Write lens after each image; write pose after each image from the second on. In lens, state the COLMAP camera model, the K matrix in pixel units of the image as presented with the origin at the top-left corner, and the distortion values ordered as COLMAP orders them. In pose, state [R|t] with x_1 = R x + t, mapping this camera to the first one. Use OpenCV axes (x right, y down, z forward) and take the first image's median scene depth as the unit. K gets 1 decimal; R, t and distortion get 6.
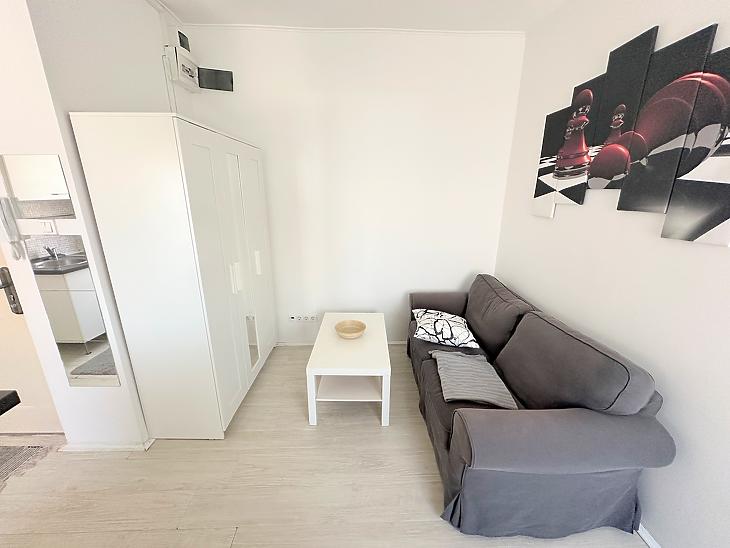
lens RADIAL K [[293.5, 0, 365.0], [0, 293.5, 274.0], [0, 0, 1]] dist [0.000758, 0.000246]
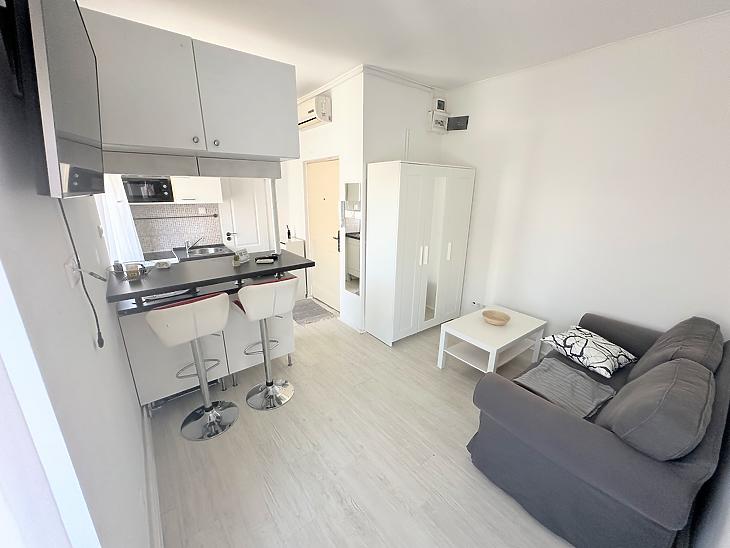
lens RADIAL K [[293.5, 0, 365.0], [0, 293.5, 274.0], [0, 0, 1]] dist [0.000758, 0.000246]
pose [[0.602990, 0.222903, -0.765975, 0.549020], [-0.233172, 0.967486, 0.097986, 0.024899], [0.762911, 0.119520, 0.635359, -0.202260]]
